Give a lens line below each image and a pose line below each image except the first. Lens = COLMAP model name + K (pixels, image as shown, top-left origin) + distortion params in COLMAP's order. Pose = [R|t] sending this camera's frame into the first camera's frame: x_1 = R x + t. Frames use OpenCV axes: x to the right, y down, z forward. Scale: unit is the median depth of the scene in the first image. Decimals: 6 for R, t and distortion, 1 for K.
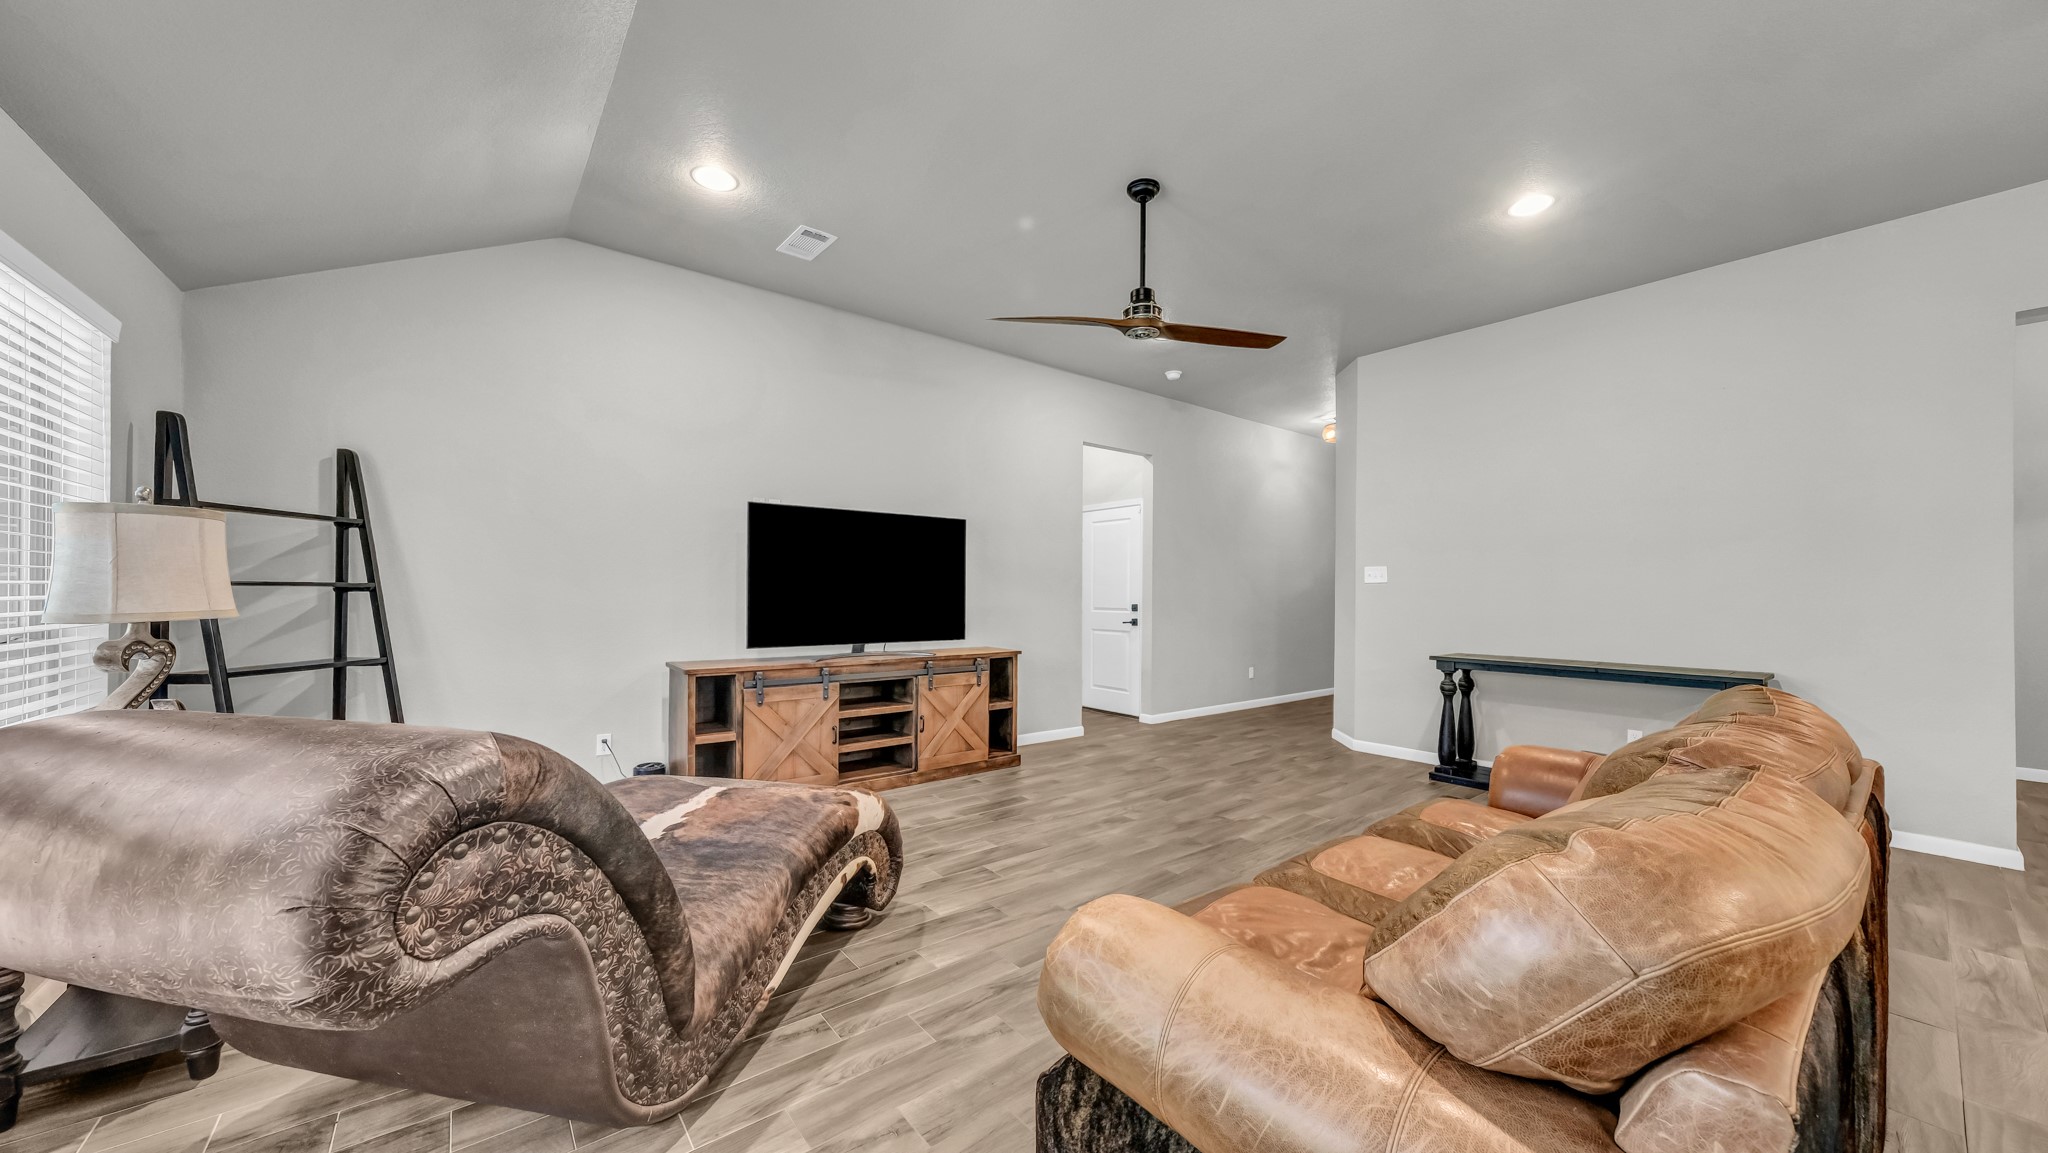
lens RADIAL K [[701.2, 0, 1030.6], [0, 701.2, 584.5], [0, 0, 1]] dist [-0.000899, 0.000041]
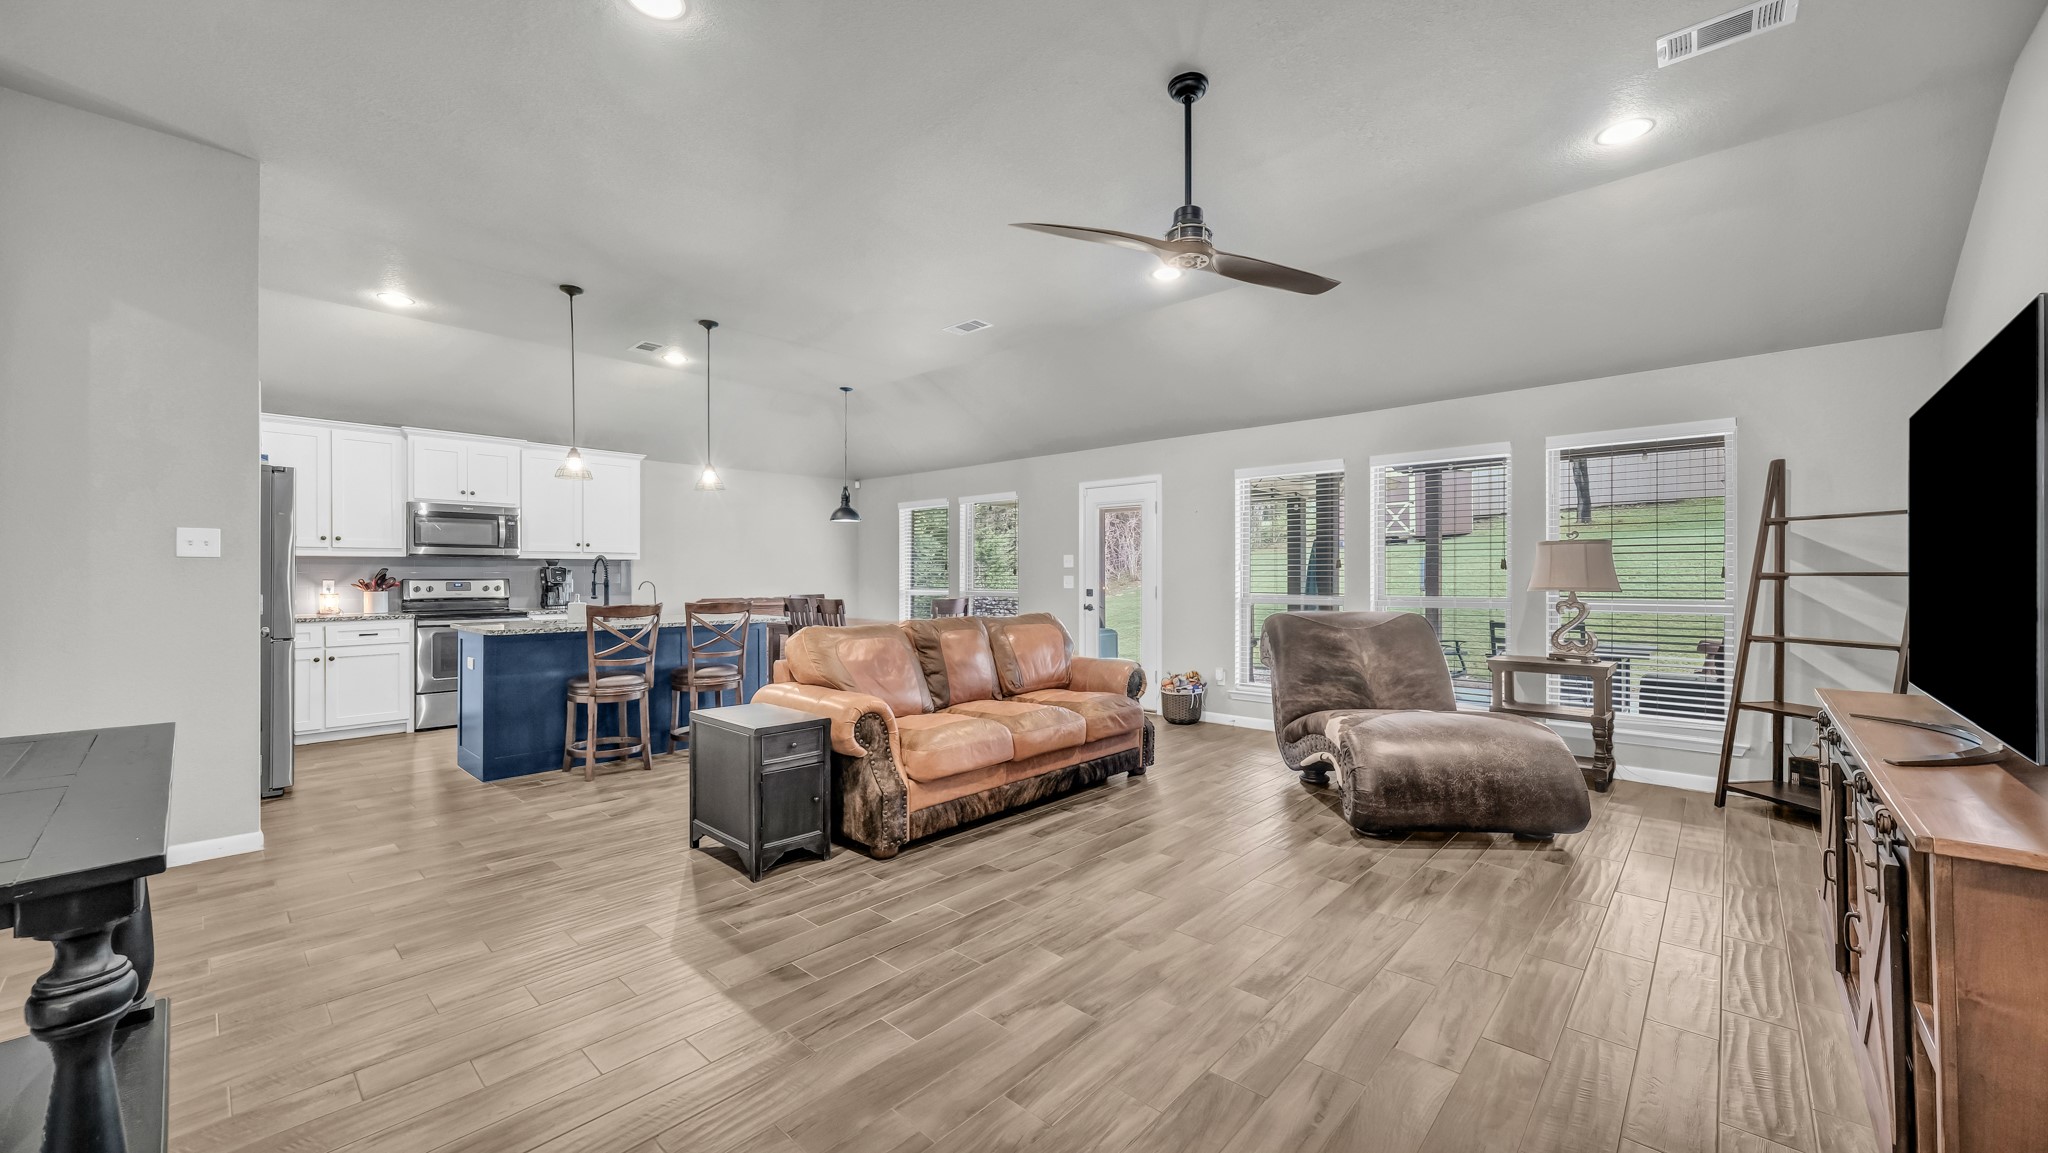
lens RADIAL K [[762.1, 0, 1014.3], [0, 762.1, 577.7], [0, 0, 1]] dist [0.000239, 0.000013]
pose [[-0.990325, -0.003603, -0.138722, 0.362625], [-0.001078, 0.999833, -0.018270, 0.019082], [0.138764, -0.017943, -0.990163, 1.396438]]
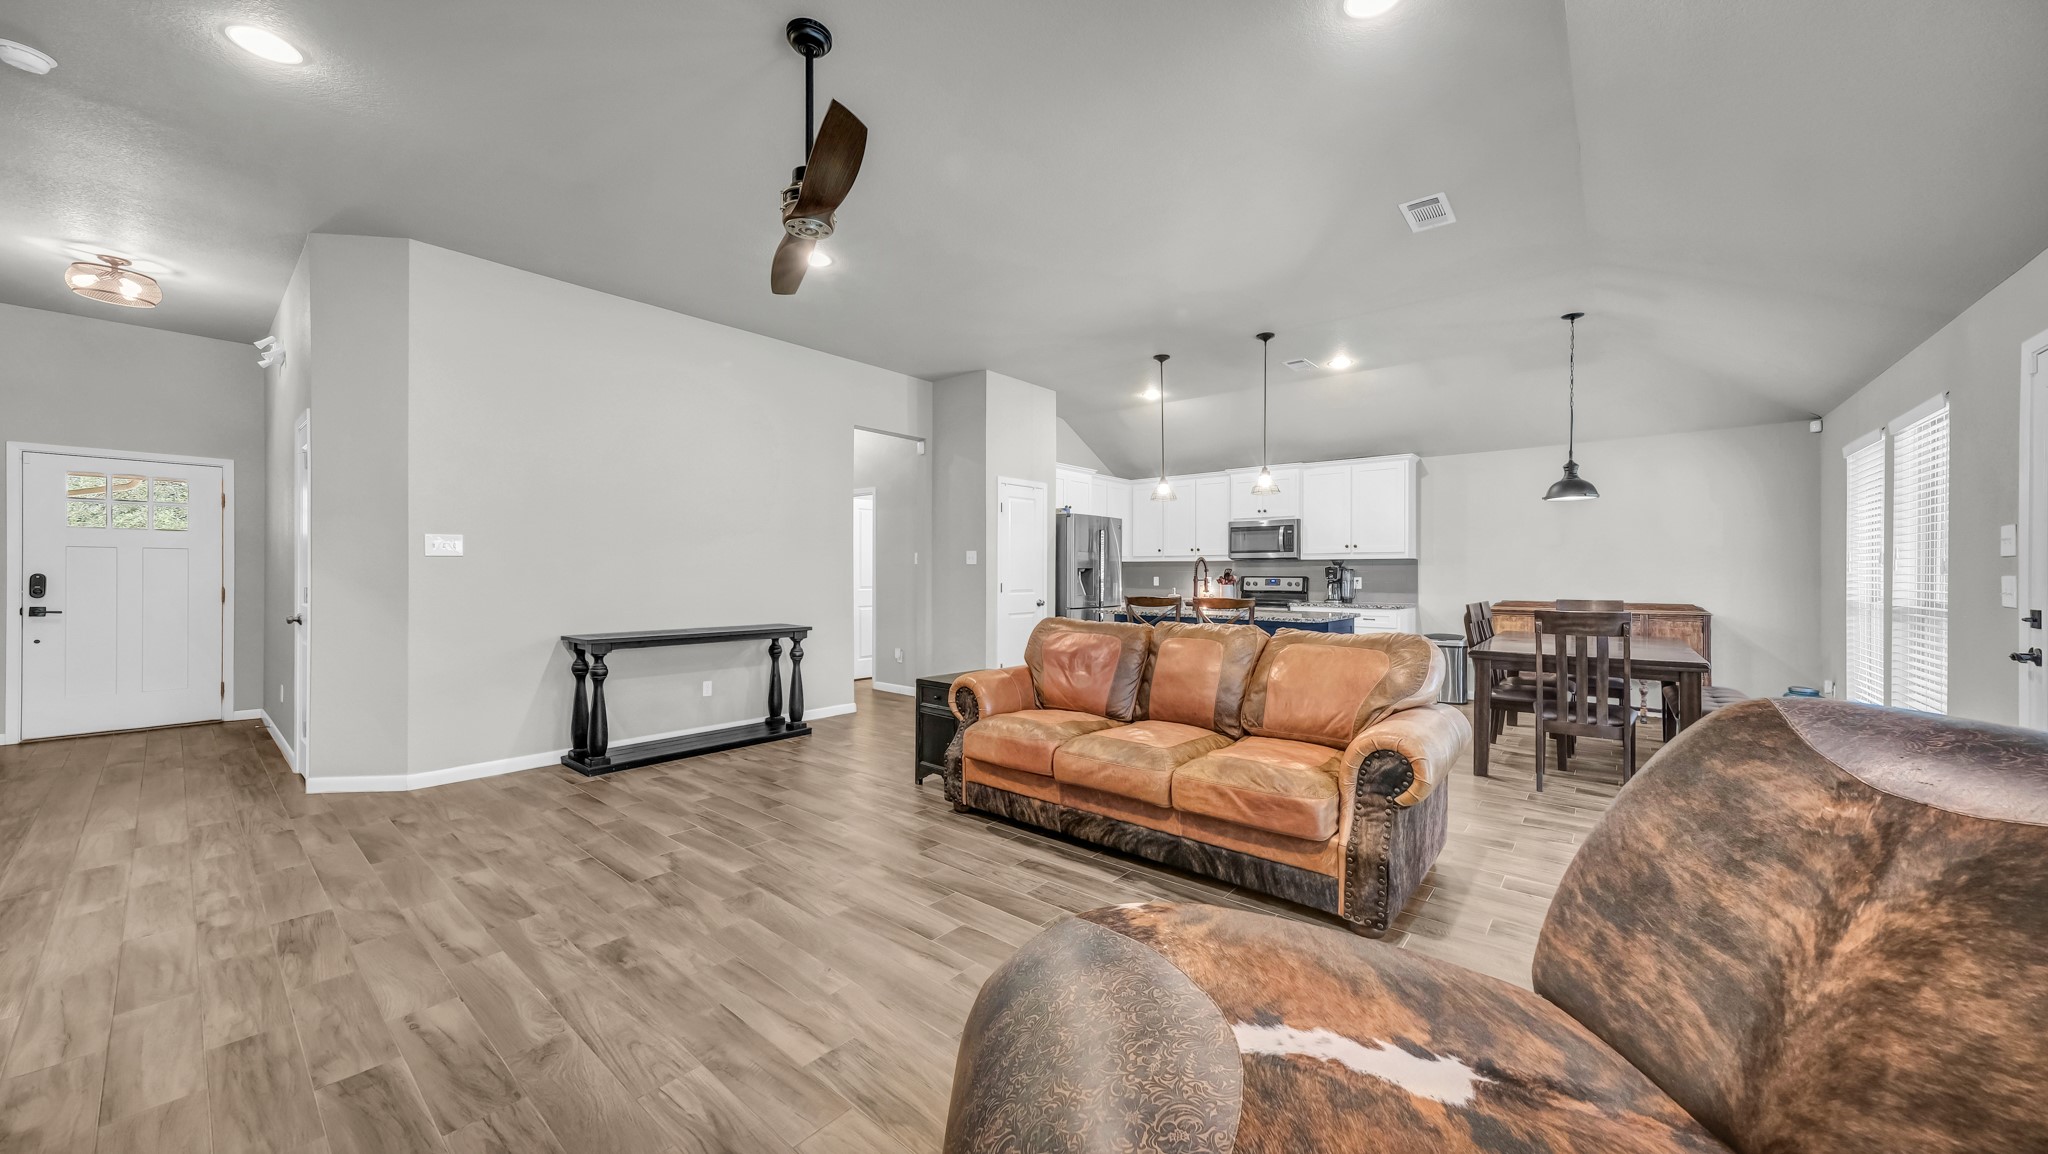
lens RADIAL K [[701.2, 0, 1030.6], [0, 701.2, 585.0], [0, 0, 1]] dist [-0.000899, 0.000041]
pose [[-0.204507, -0.018515, 0.978690, -0.470307], [-0.022292, 0.999650, 0.014254, 0.003981], [-0.978611, -0.018902, -0.204848, 0.687564]]
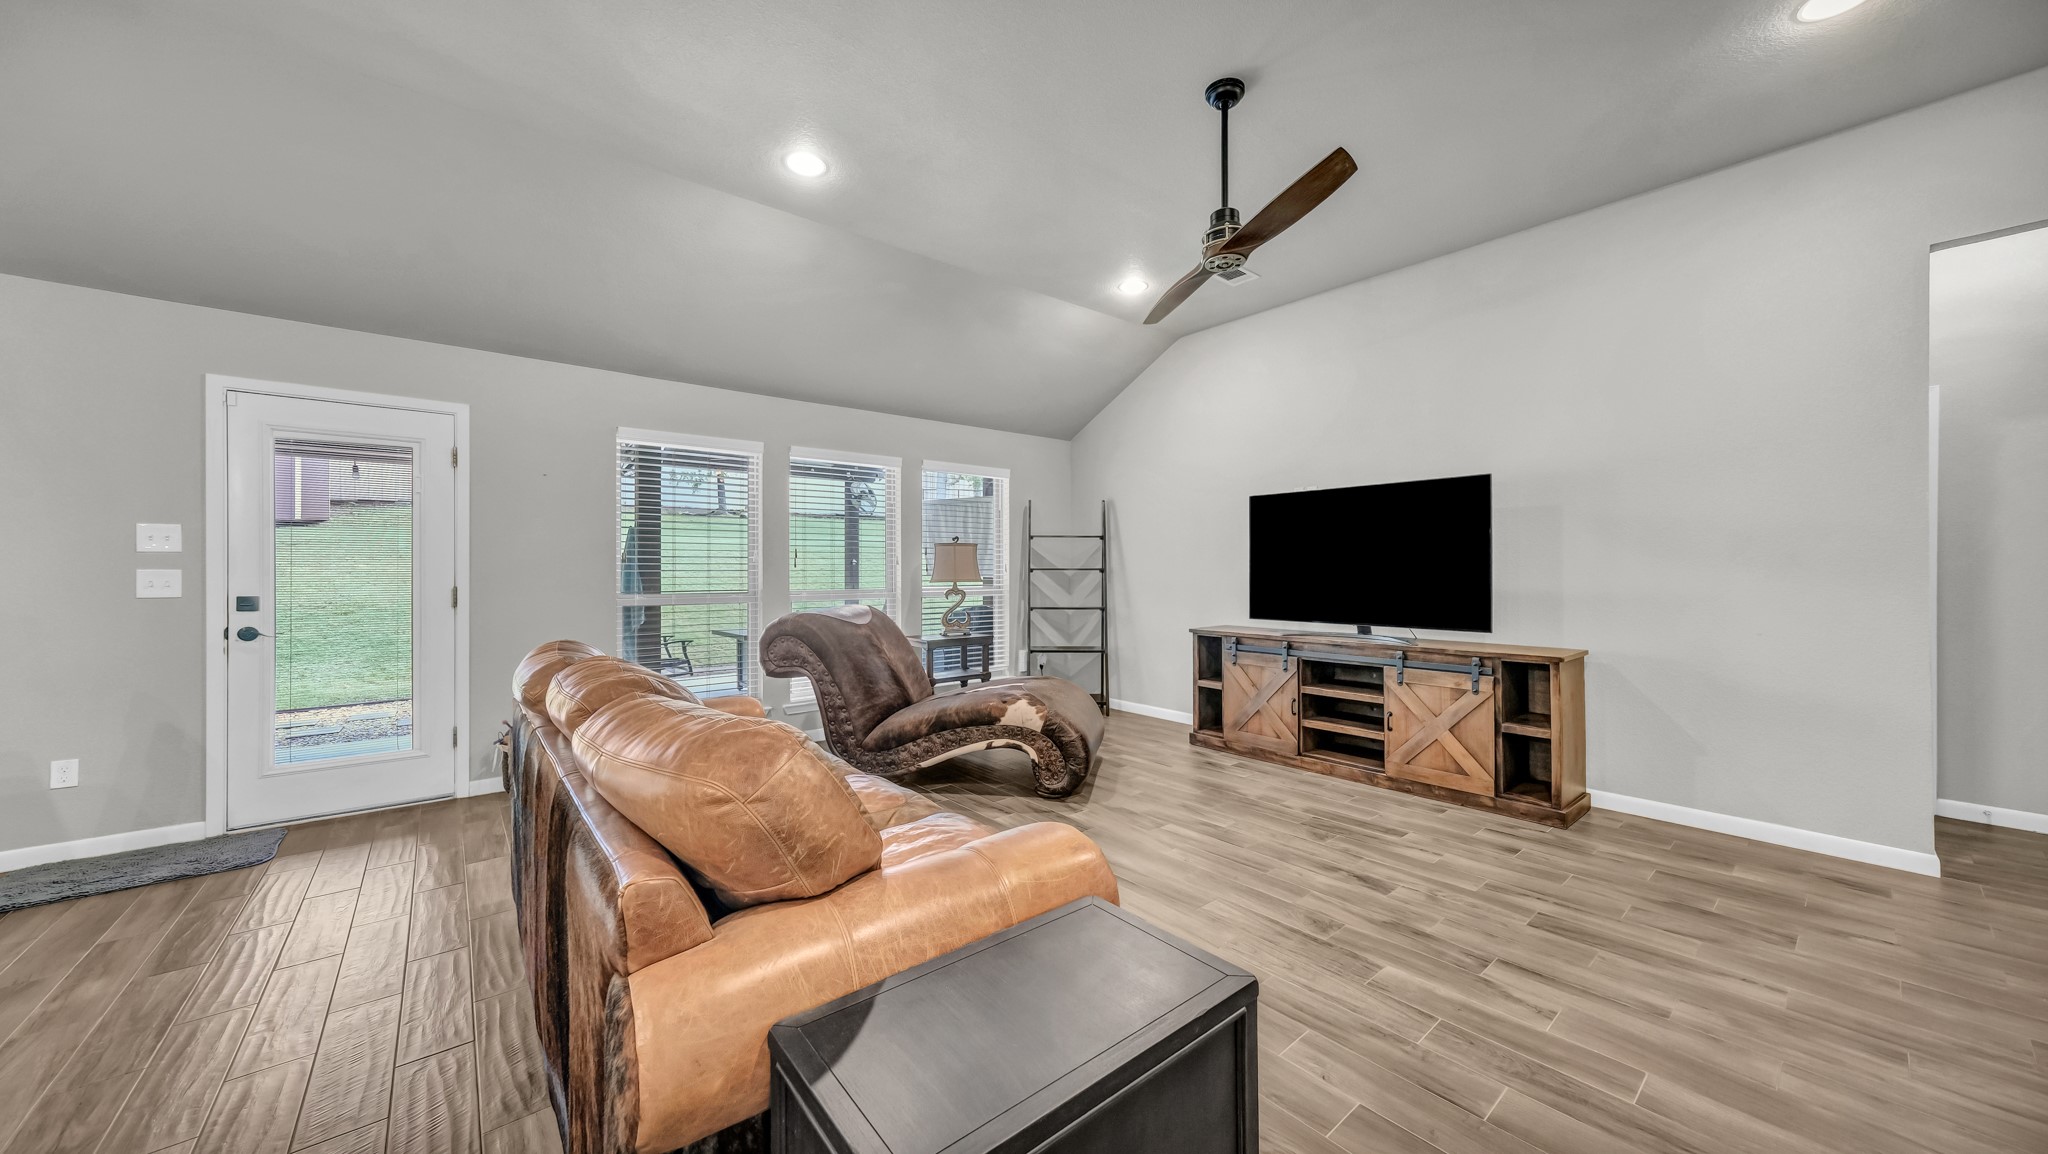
lens RADIAL K [[715.6, 0, 1028.8], [0, 715.6, 570.8], [0, 0, 1]] dist [0.001314, 0.000221]
pose [[0.019321, -0.003663, -0.999807, 0.762352], [0.020412, 0.999786, -0.003268, 0.004535], [0.999605, -0.020345, 0.019392, 0.557980]]
